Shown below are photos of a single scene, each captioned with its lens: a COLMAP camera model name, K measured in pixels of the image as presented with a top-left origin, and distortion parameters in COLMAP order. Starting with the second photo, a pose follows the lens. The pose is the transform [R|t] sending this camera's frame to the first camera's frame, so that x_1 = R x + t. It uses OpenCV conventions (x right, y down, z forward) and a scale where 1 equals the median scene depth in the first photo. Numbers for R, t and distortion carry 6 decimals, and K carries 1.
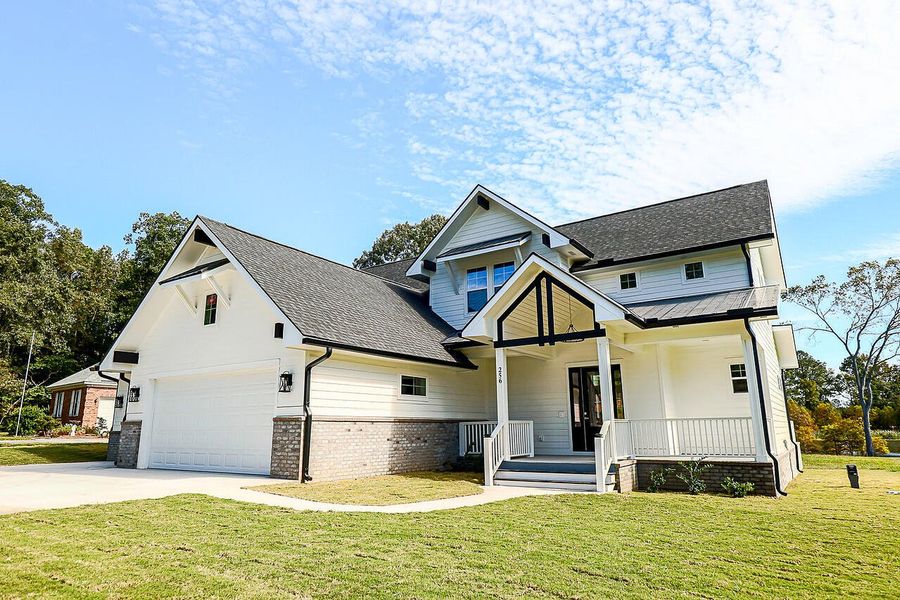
lens RADIAL K [[543.0, 0, 466.0], [0, 543.0, 326.2], [0, 0, 1]] dist [-0.006068, 0.001568]
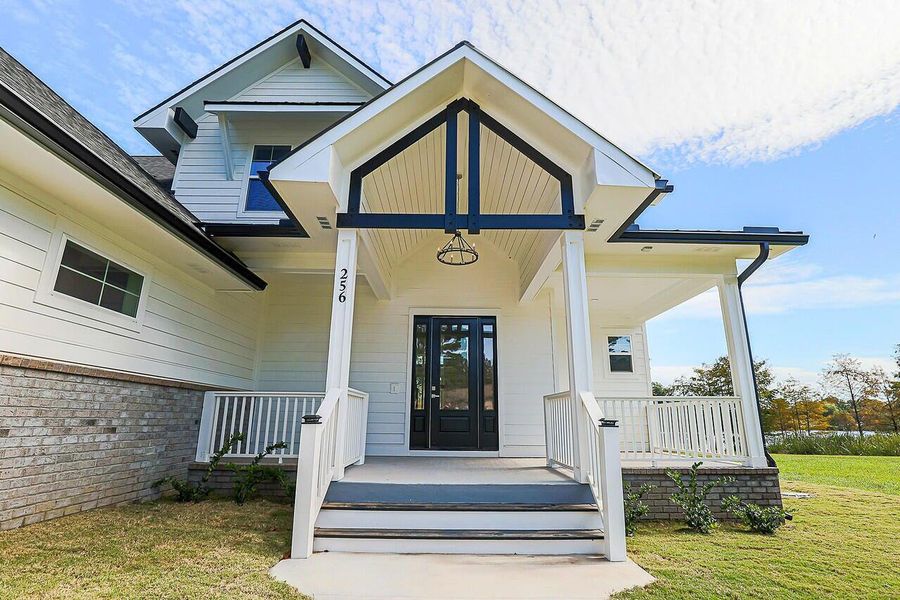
lens RADIAL K [[443.2, 0, 456.9], [0, 443.2, 307.5], [0, 0, 1]] dist [-0.007131, 0.000254]
pose [[0.834784, 0.155077, 0.528287, -0.051672], [-0.121909, 0.987759, -0.097317, 0.131988], [-0.536912, 0.016836, 0.843470, 0.629322]]
